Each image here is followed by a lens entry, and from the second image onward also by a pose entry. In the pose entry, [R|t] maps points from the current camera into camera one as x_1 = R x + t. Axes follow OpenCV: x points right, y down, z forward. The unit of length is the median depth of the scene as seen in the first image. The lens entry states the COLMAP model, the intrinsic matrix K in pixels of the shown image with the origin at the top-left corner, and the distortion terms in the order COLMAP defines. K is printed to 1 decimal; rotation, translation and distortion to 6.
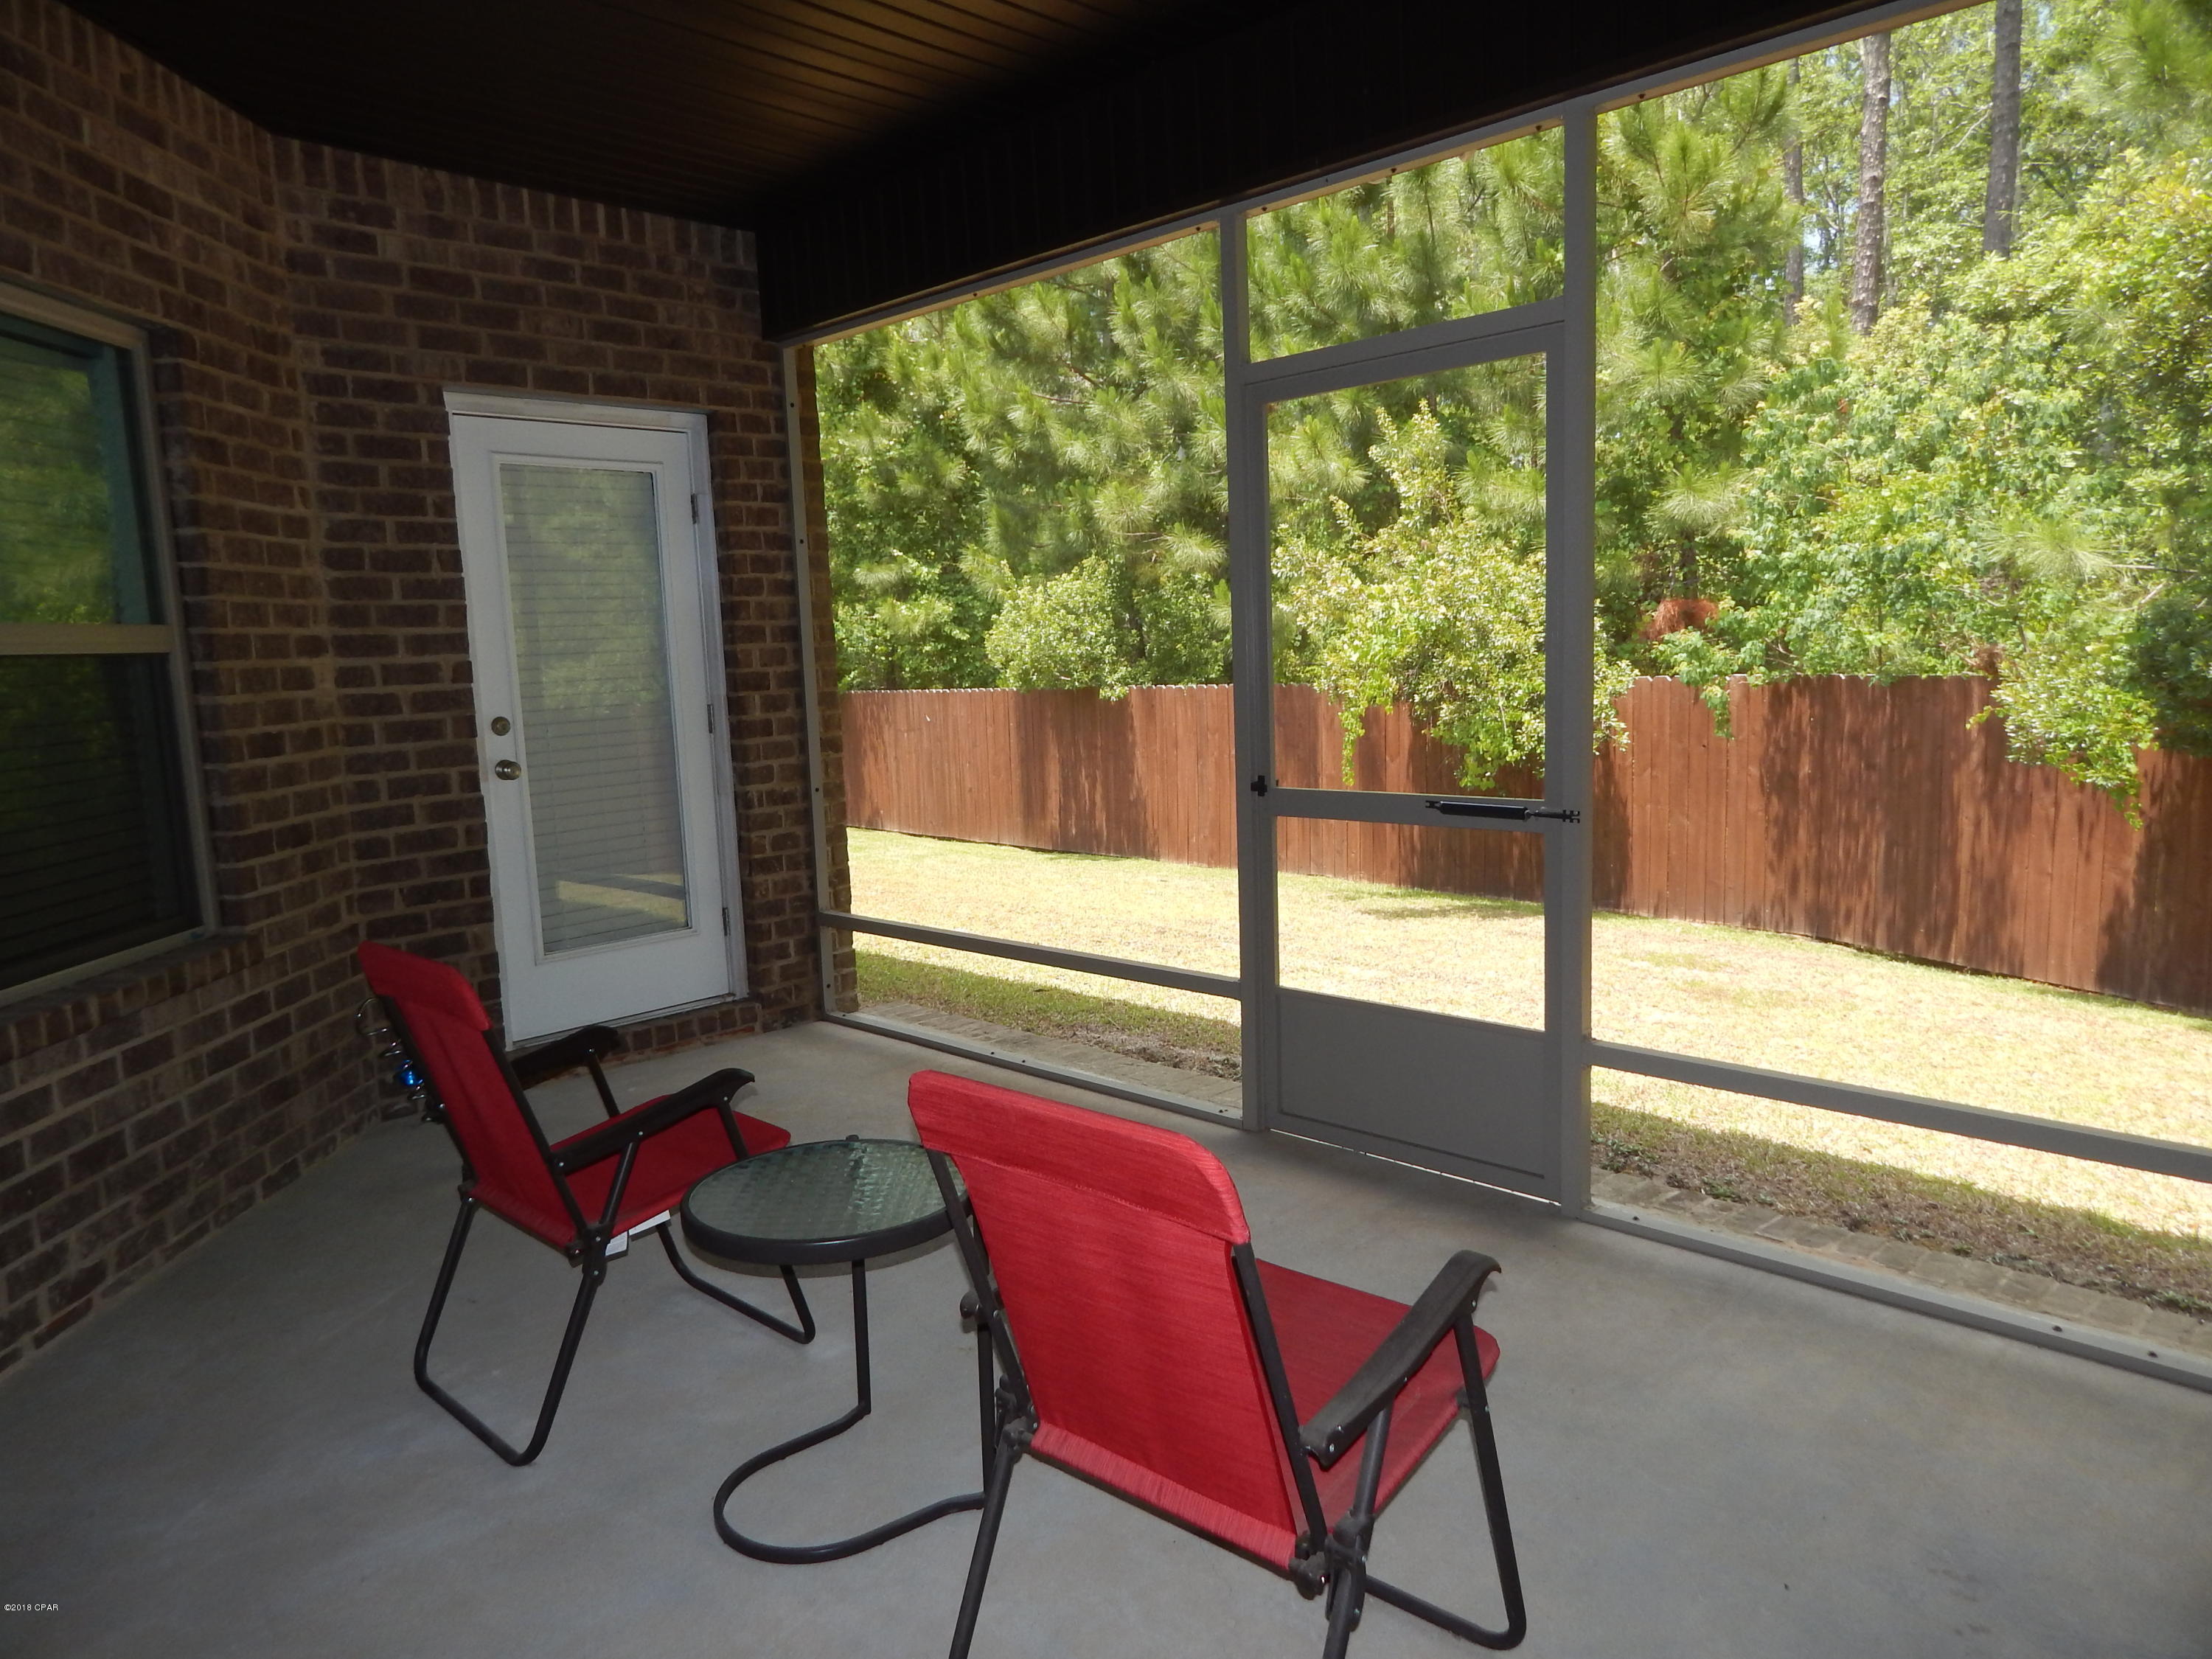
lens RADIAL K [[1465.4, 0, 1042.8], [0, 1465.4, 821.6], [0, 0, 1]] dist [0.001606, -0.003120]
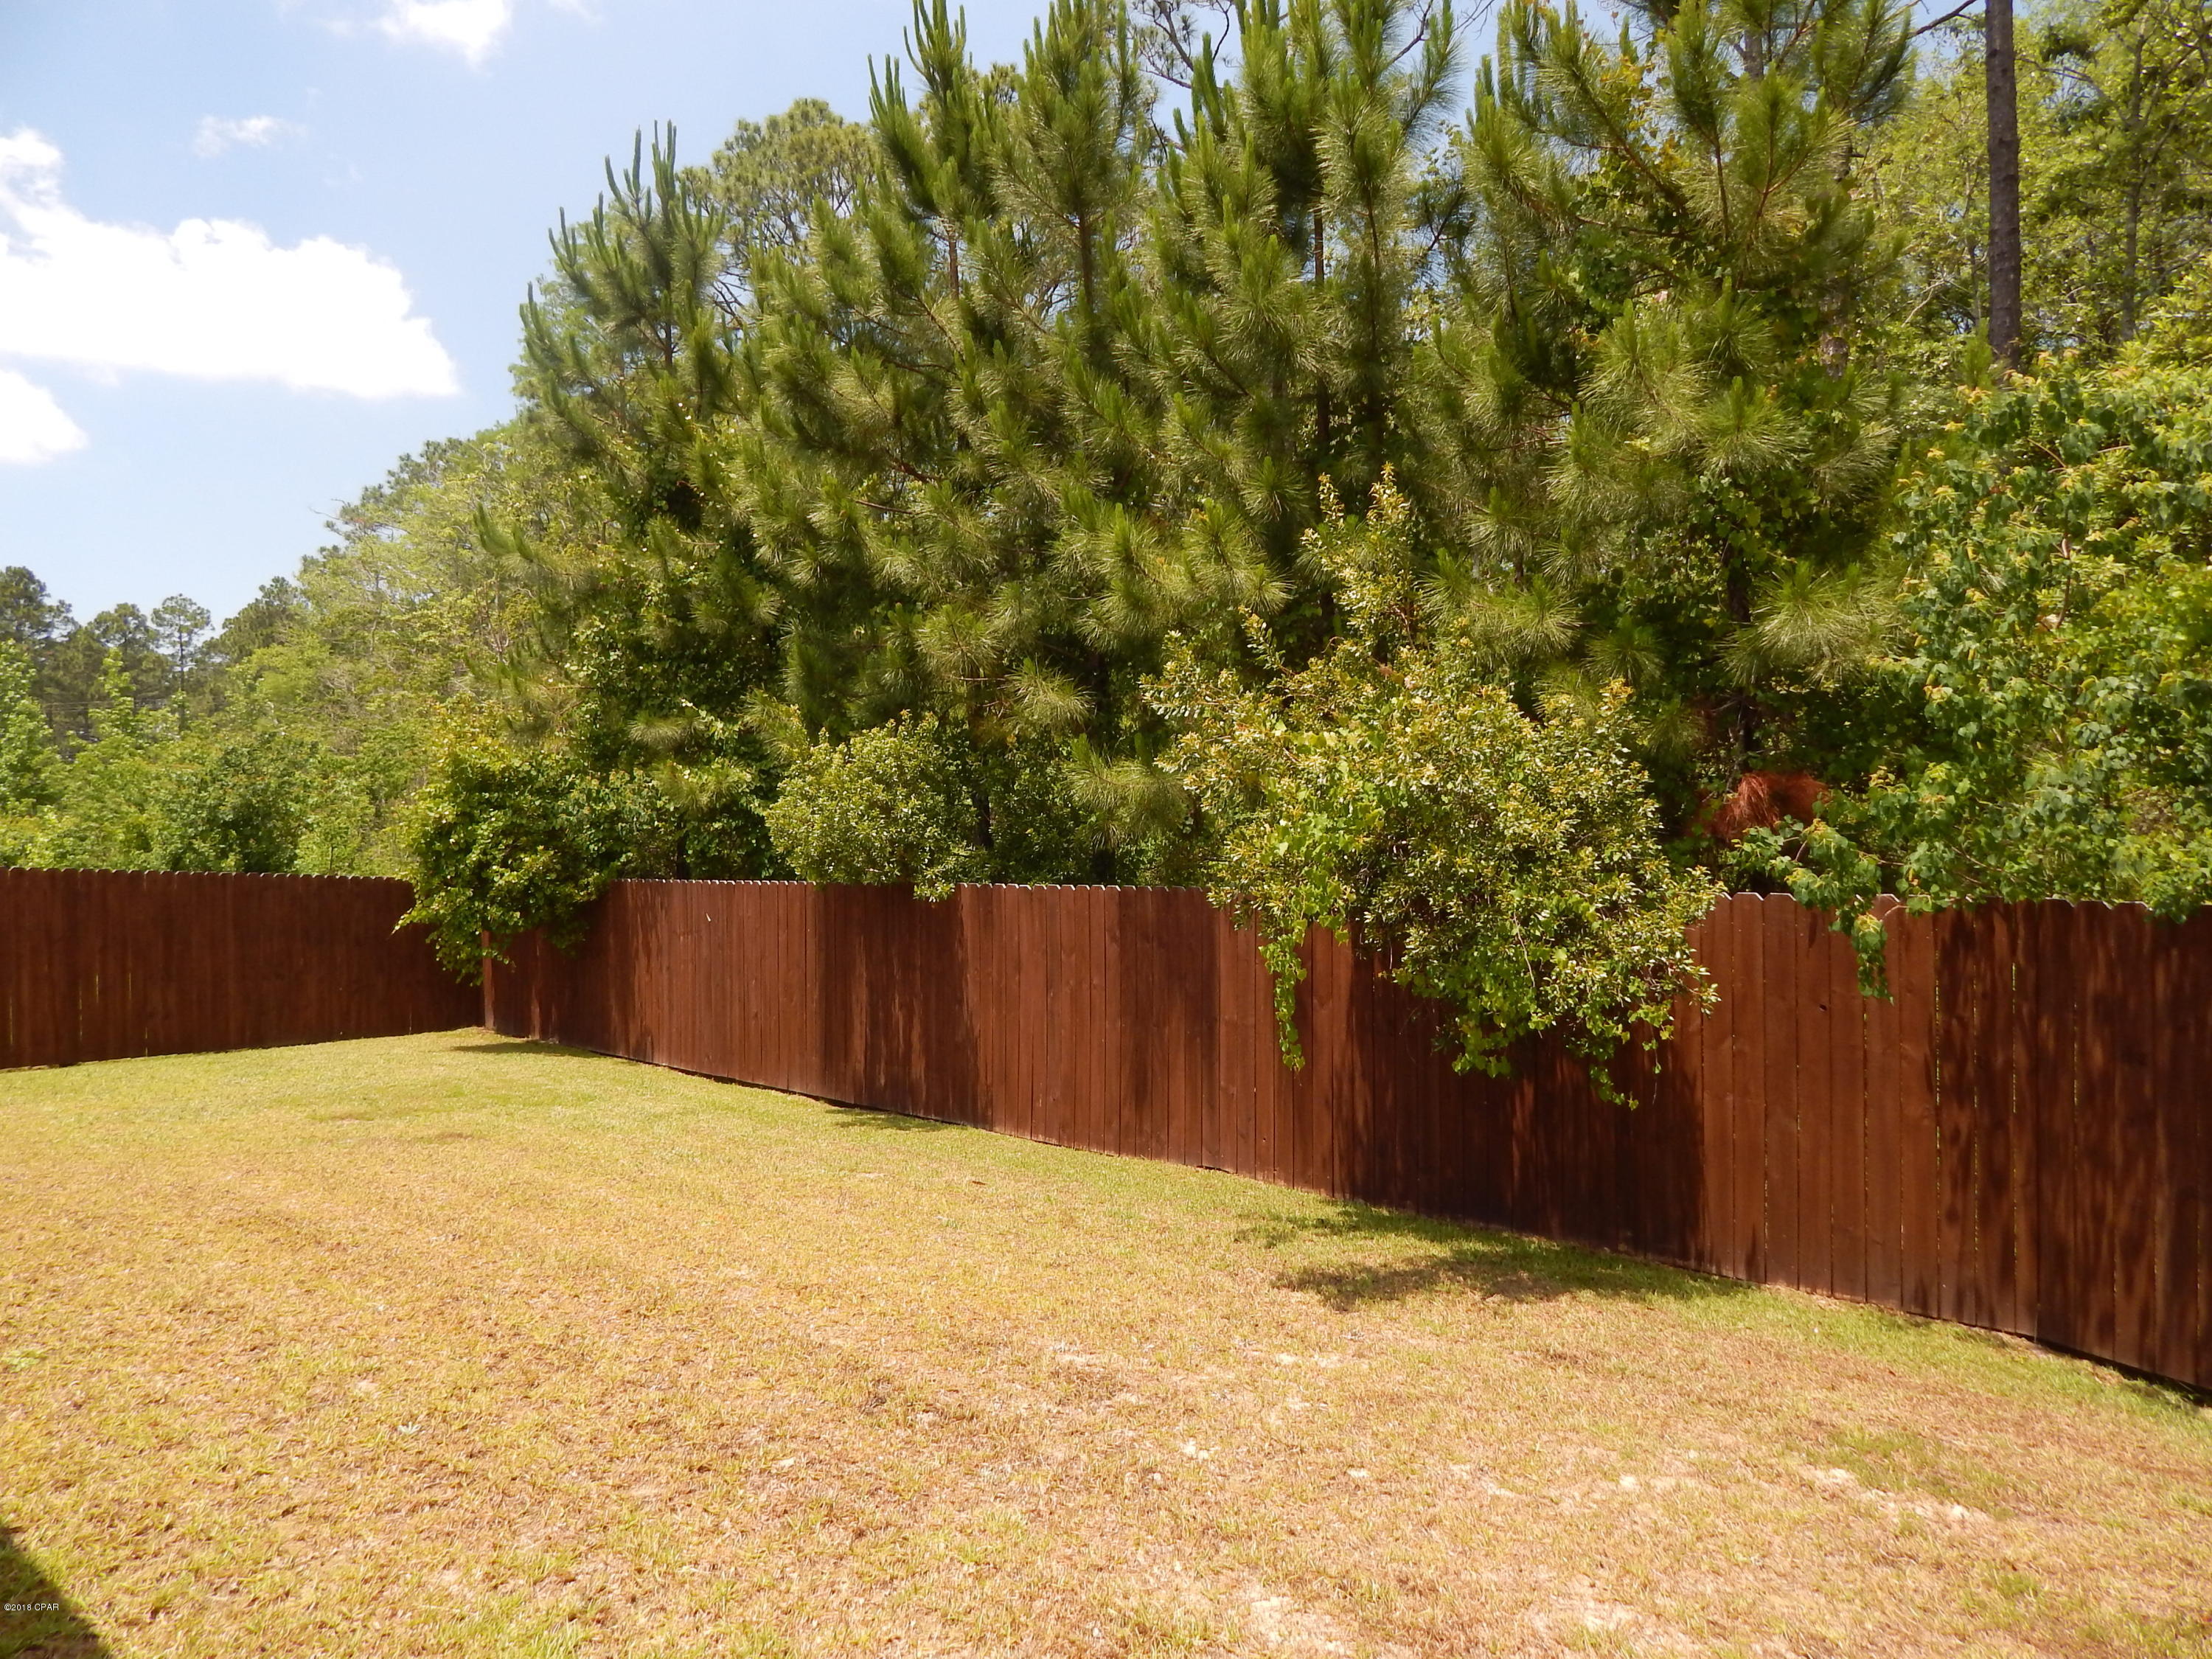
lens RADIAL K [[1460.5, 0, 1106.0], [0, 1460.5, 829.5], [0, 0, 1]] dist [0.006229, -0.004786]
pose [[0.993445, 0.032973, 0.109454, 0.061649], [-0.018859, 0.991651, -0.127566, -0.033574], [-0.112746, 0.124665, 0.985772, 0.333205]]
